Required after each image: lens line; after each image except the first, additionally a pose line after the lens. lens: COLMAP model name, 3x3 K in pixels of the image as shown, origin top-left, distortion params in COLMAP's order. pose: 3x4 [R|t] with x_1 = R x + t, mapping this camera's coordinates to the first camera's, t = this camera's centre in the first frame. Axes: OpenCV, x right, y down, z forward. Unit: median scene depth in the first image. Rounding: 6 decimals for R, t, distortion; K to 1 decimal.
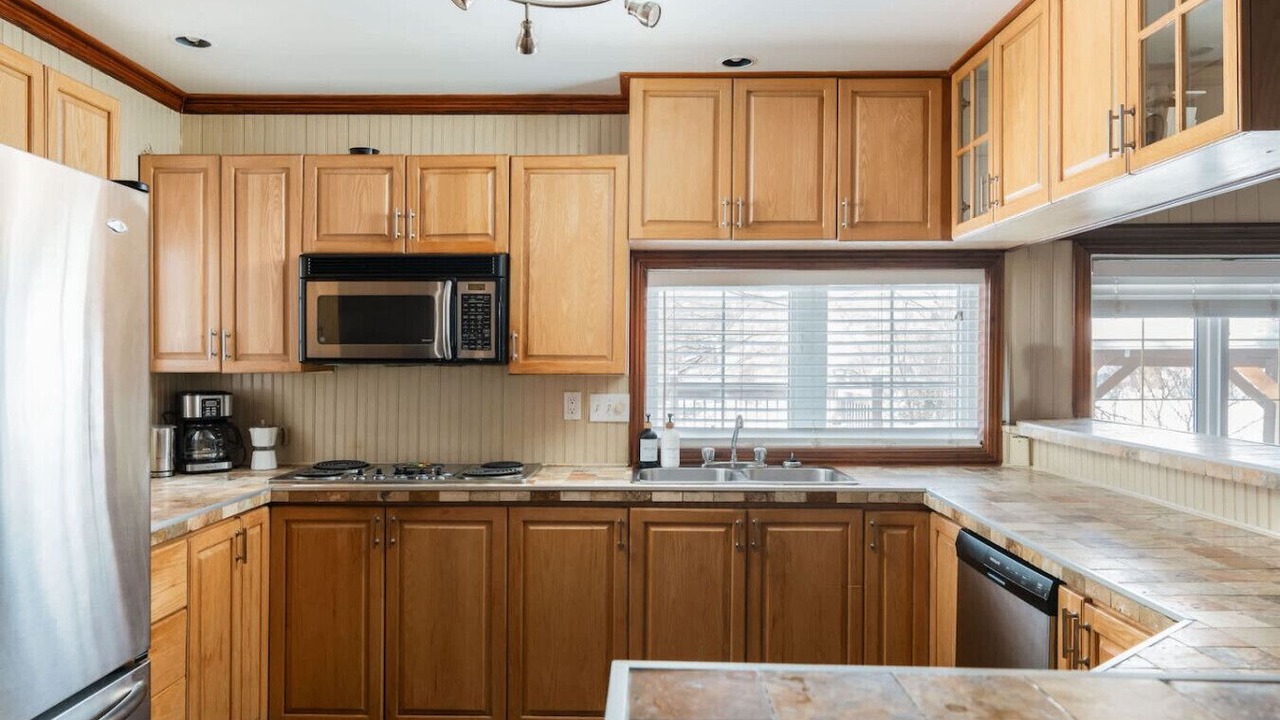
lens RADIAL K [[887.0, 0, 628.6], [0, 887.0, 362.4], [0, 0, 1]] dist [0.002979, 0.004204]
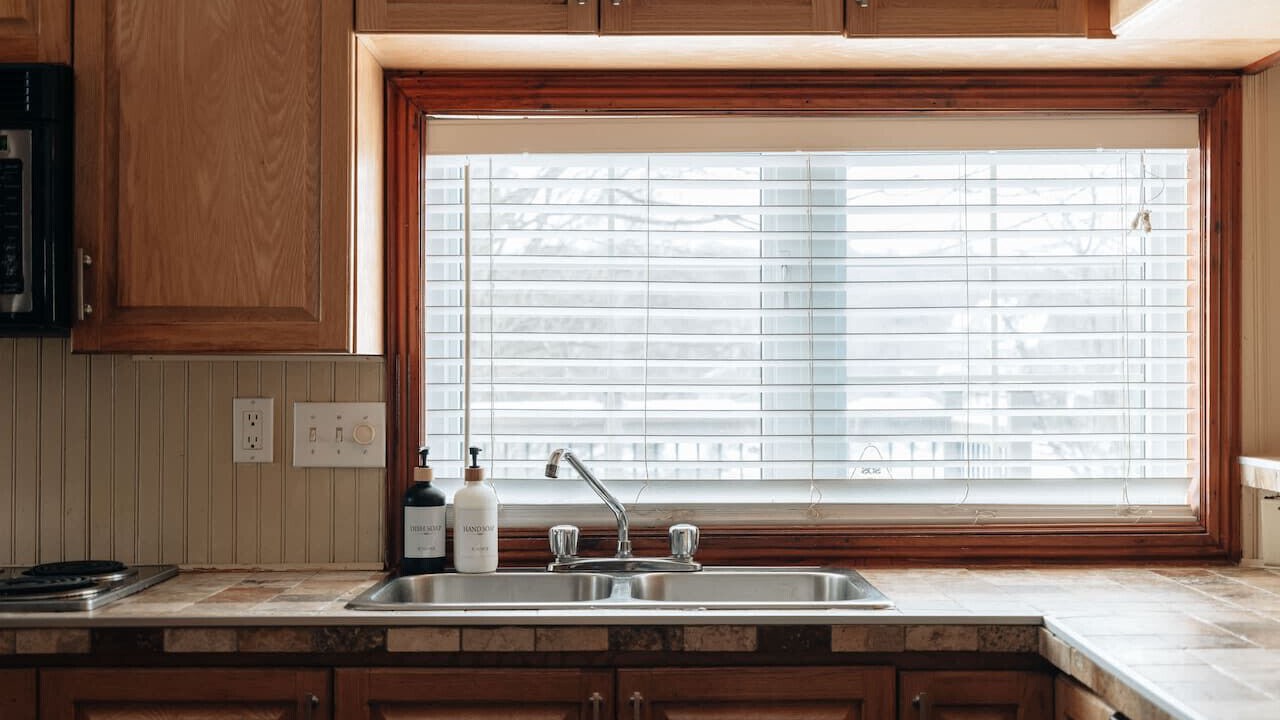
lens RADIAL K [[1761.0, 0, 643.4], [0, 1761.0, 353.8], [0, 0, 1]] dist [-0.000642, 0.000000]
pose [[0.999505, -0.002048, 0.031378, 0.108788], [0.002349, 0.999951, -0.009576, 0.022690], [-0.031357, 0.009645, 0.999462, 0.153630]]
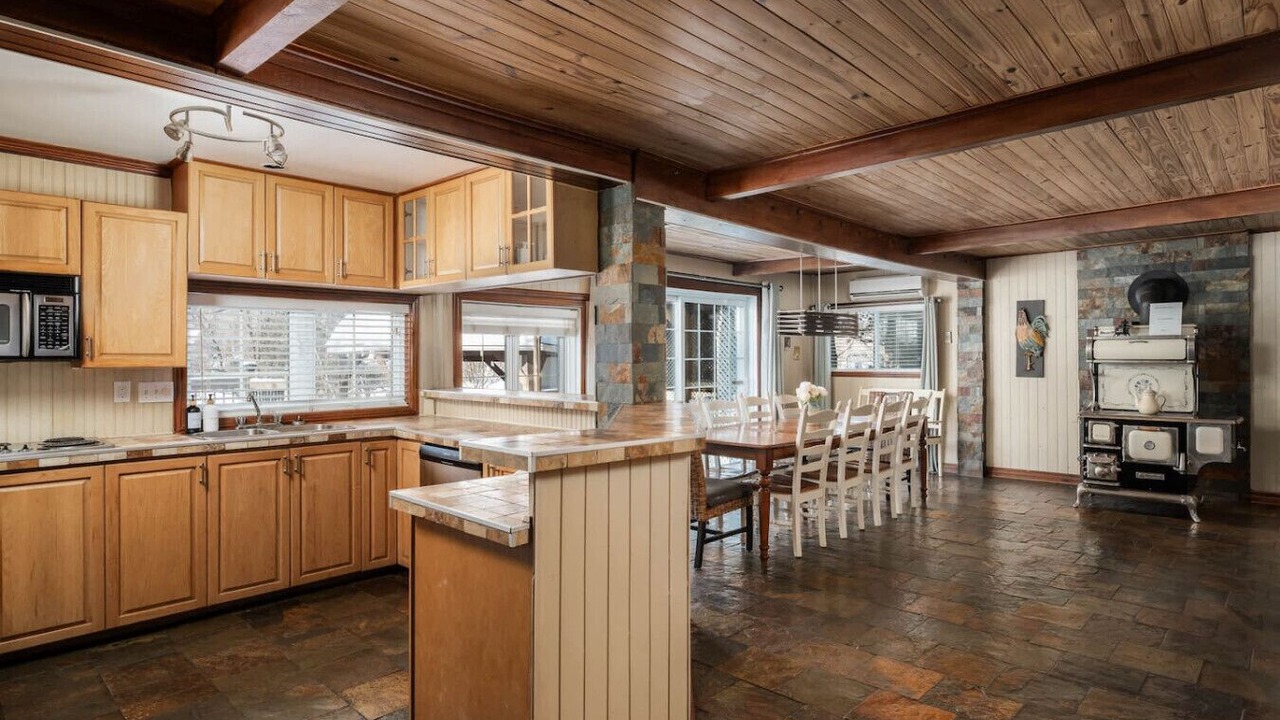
lens RADIAL K [[668.4, 0, 640.1], [0, 668.4, 363.3], [0, 0, 1]] dist [0.002374, 0.000359]
pose [[0.676081, -0.010132, 0.736758, -0.301806], [0.006594, 0.999949, 0.007701, 0.004444], [-0.736798, -0.000348, 0.676113, -0.266298]]
